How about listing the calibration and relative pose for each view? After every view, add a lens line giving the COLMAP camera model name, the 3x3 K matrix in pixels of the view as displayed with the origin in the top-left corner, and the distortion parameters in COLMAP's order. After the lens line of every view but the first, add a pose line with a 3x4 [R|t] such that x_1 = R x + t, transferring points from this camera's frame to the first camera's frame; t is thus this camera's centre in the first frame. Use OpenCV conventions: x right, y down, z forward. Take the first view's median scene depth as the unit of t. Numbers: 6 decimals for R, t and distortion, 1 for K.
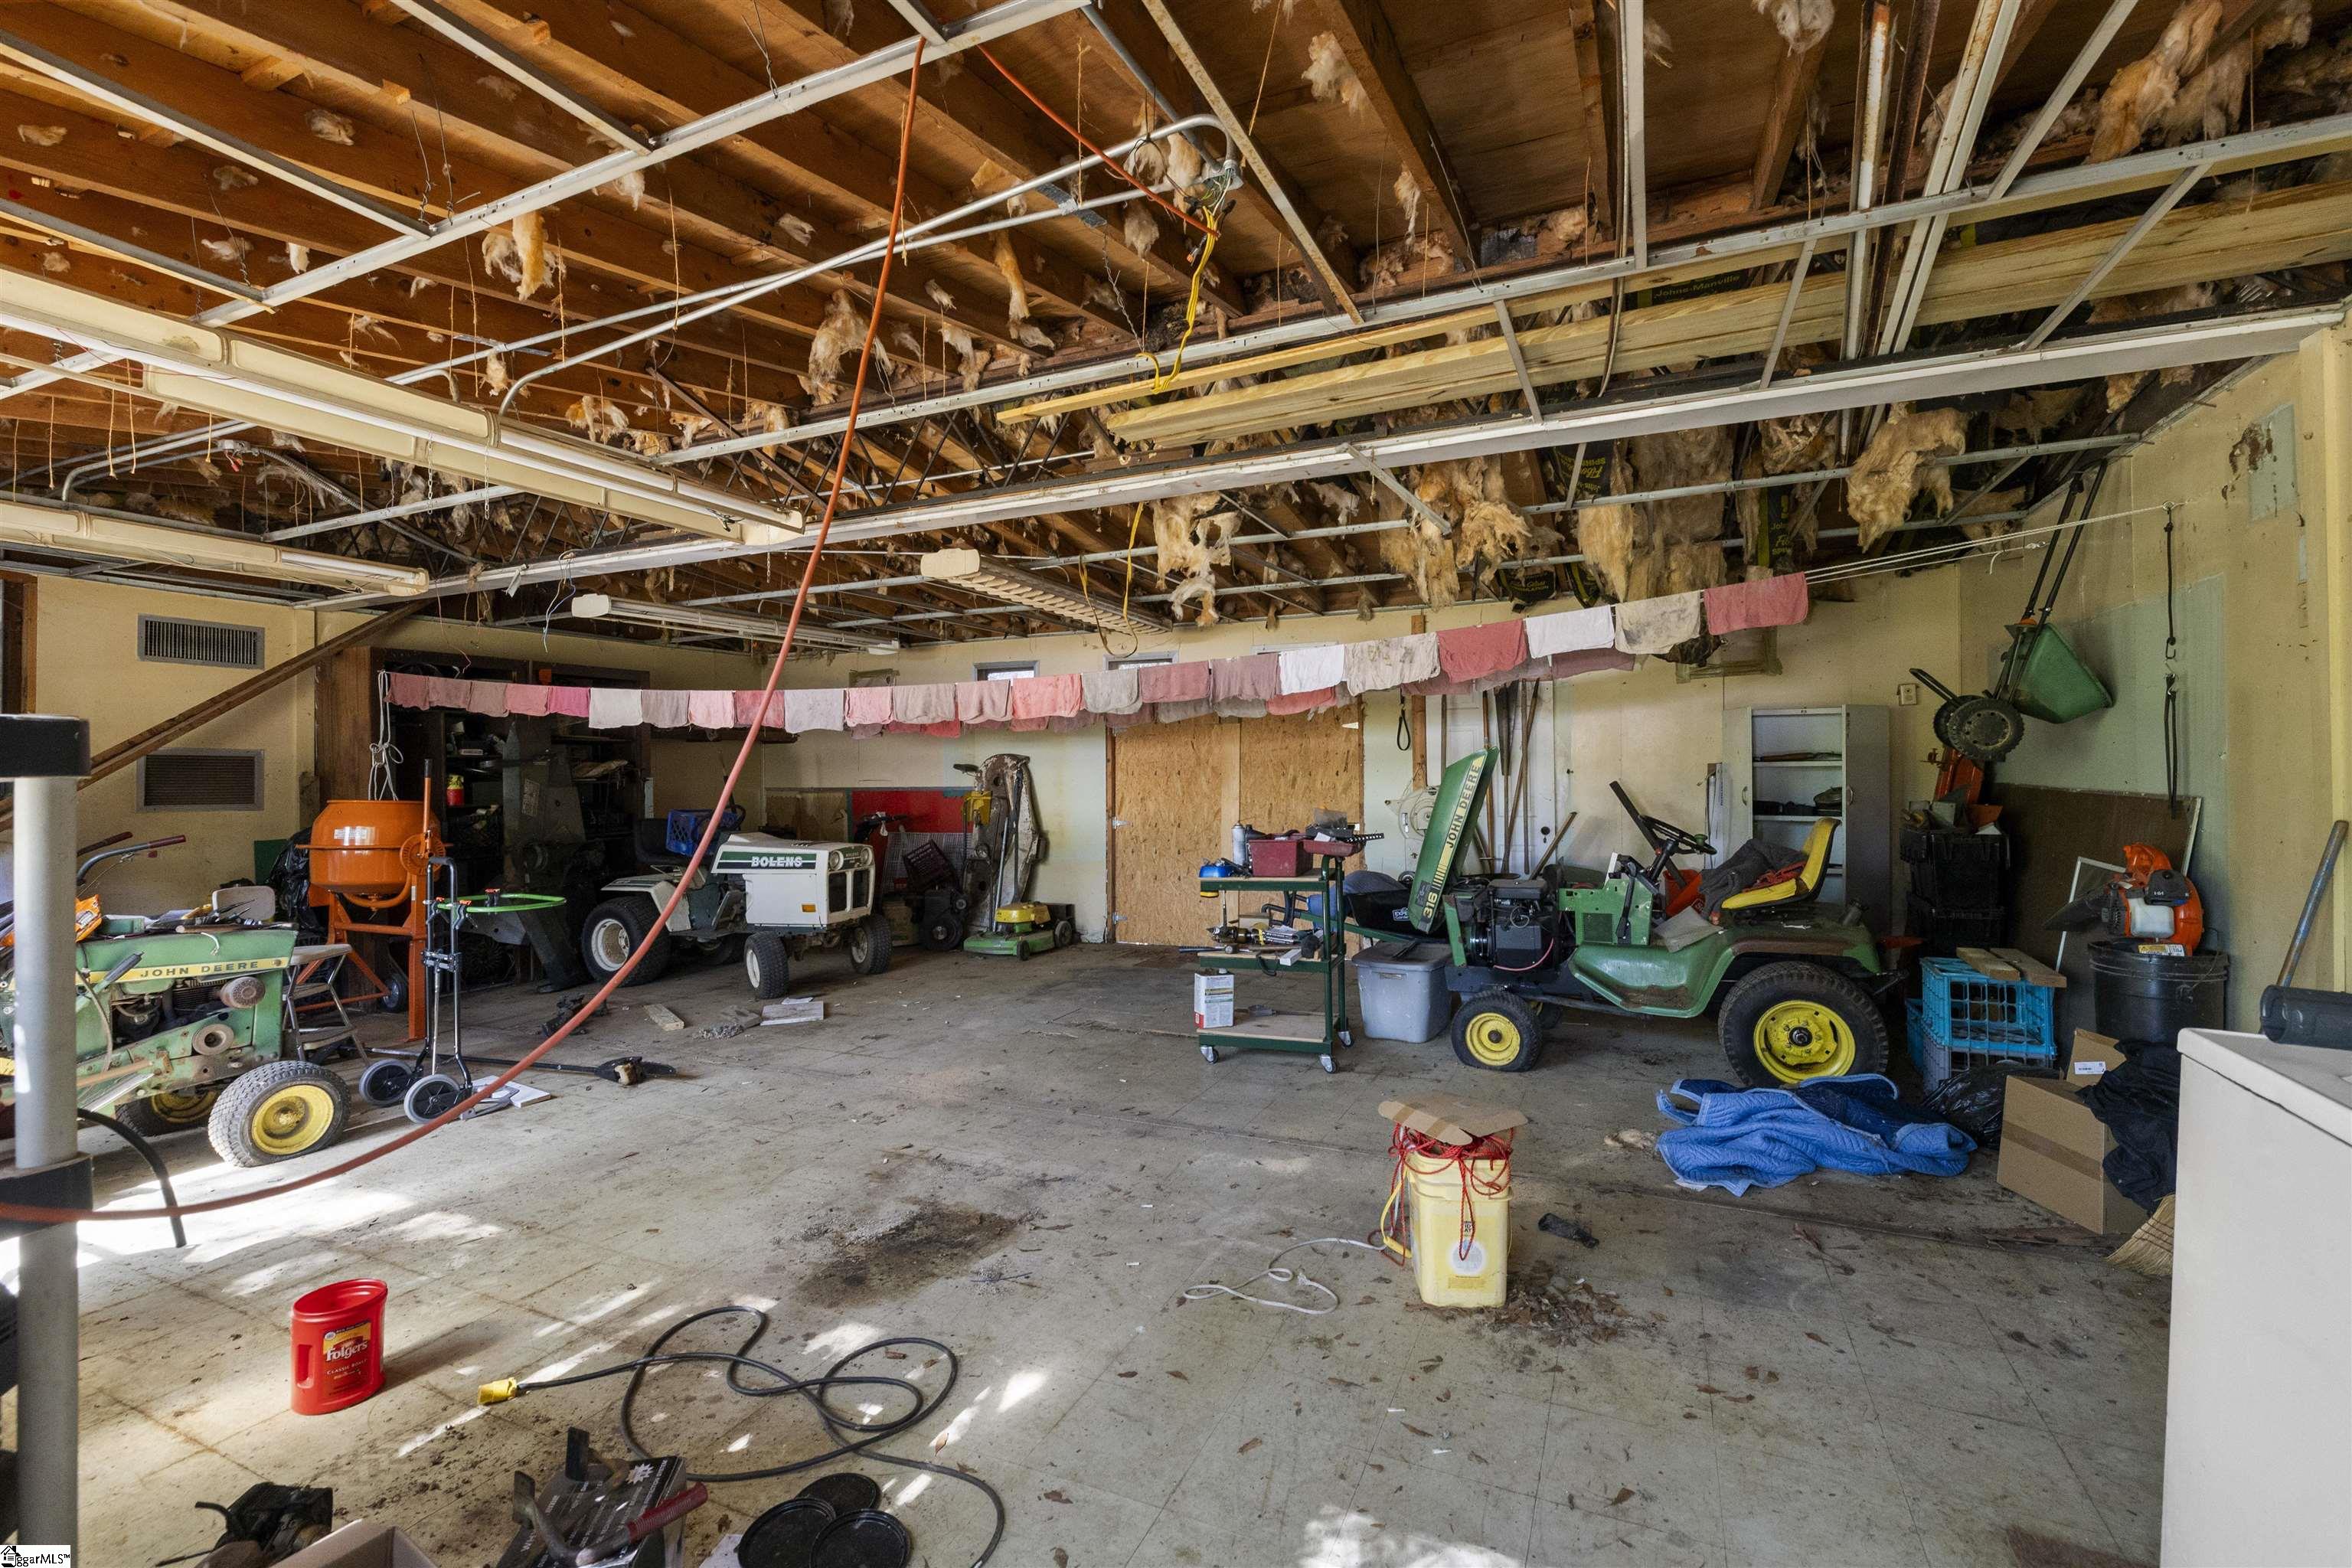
lens RADIAL K [[1014.1, 0, 1177.4], [0, 1014.1, 778.6], [0, 0, 1]] dist [-0.002672, -0.000168]
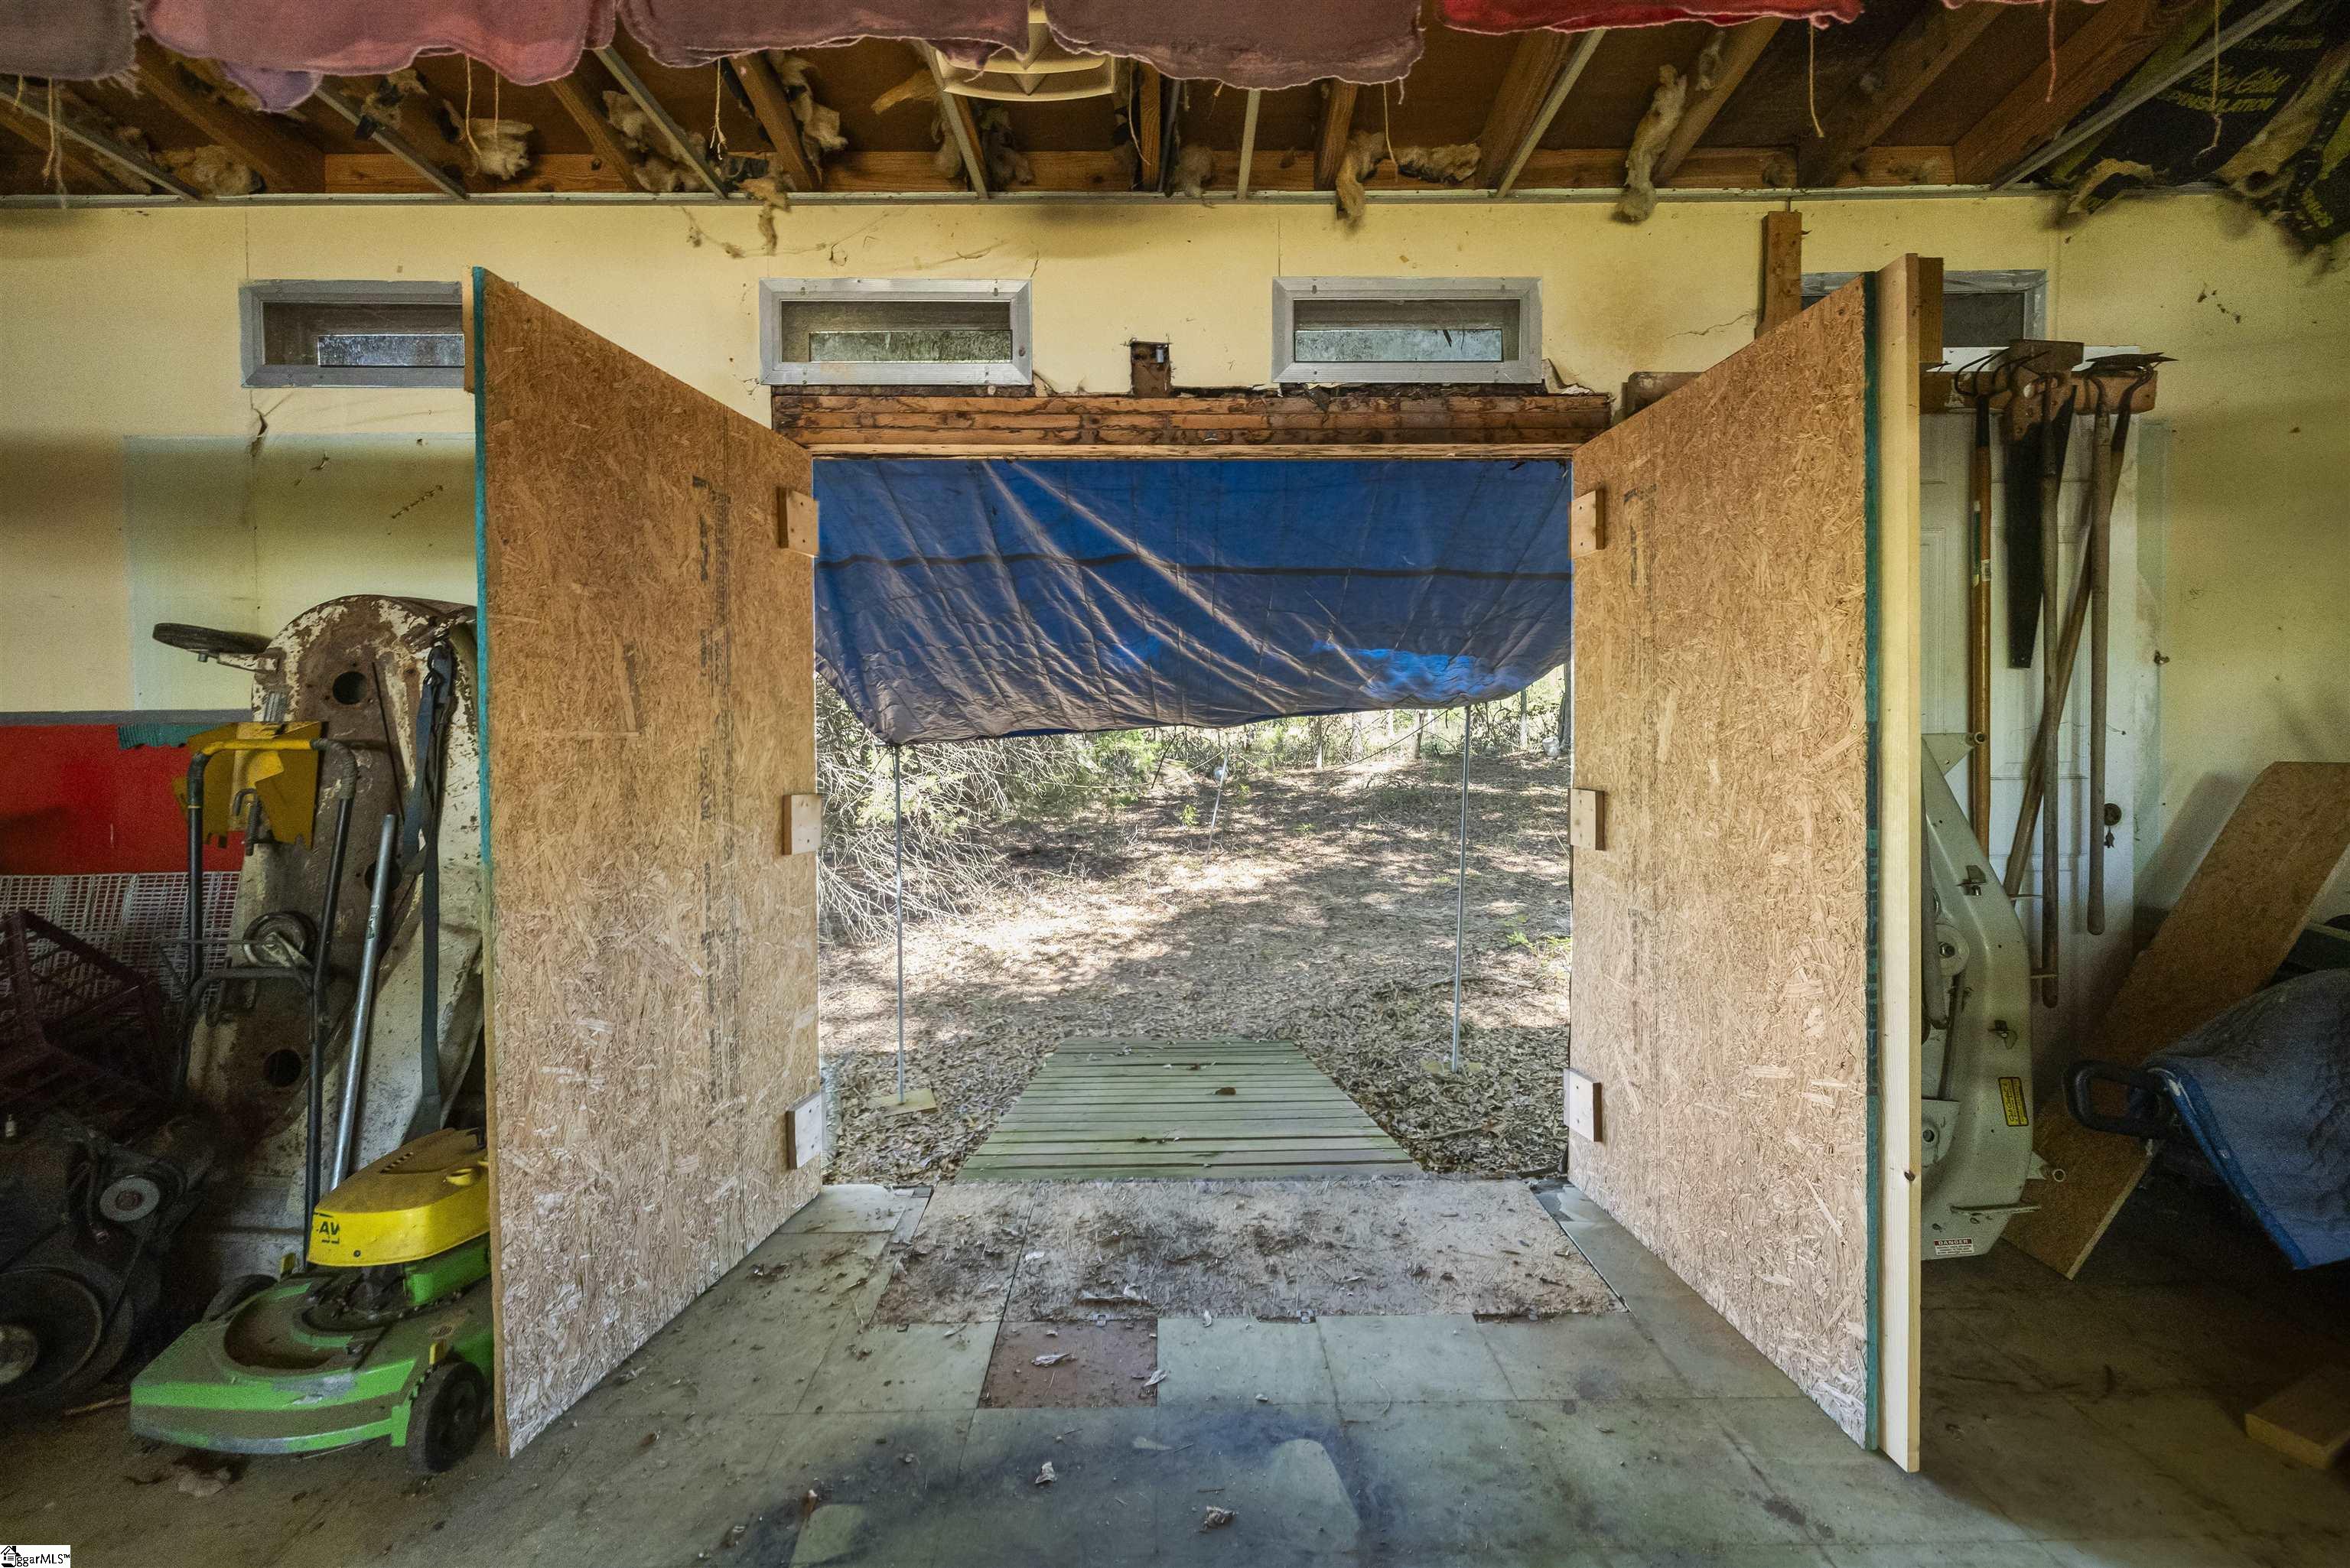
lens RADIAL K [[1013.1, 0, 1176.8], [0, 1013.1, 770.2], [0, 0, 1]] dist [-0.002672, -0.000168]
pose [[0.908296, -0.005371, 0.418294, -0.143836], [-0.001361, 0.999874, 0.015792, 0.034335], [-0.418326, -0.014913, 0.908175, 1.083161]]
